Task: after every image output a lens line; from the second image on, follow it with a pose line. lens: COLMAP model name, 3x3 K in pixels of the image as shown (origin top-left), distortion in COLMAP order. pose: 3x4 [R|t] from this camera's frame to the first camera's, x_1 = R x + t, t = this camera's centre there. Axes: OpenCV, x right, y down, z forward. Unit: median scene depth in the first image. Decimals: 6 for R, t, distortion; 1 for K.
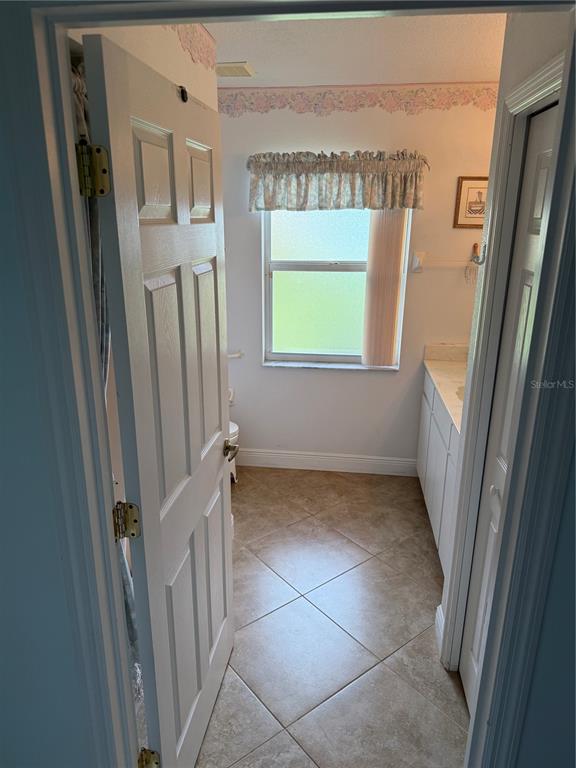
lens RADIAL K [[524.8, 0, 288.0], [0, 524.8, 384.0], [0, 0, 1]] dist [0.164867, -0.323557]
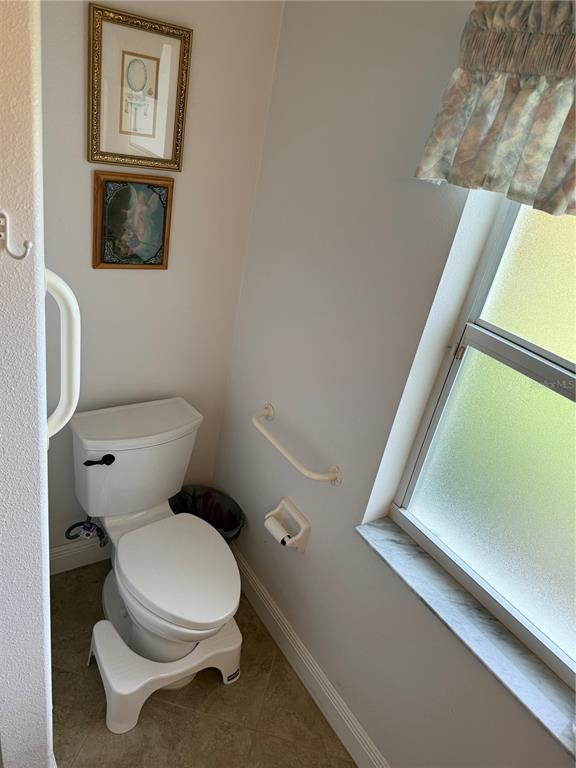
lens RADIAL K [[539.2, 0, 288.0], [0, 539.2, 384.0], [0, 0, 1]] dist [-0.005470, -0.004063]
pose [[0.641637, 0.446755, -0.623468, 0.160186], [-0.402947, 0.887988, 0.221611, -0.250216], [0.652637, 0.109031, 0.749784, 0.701323]]
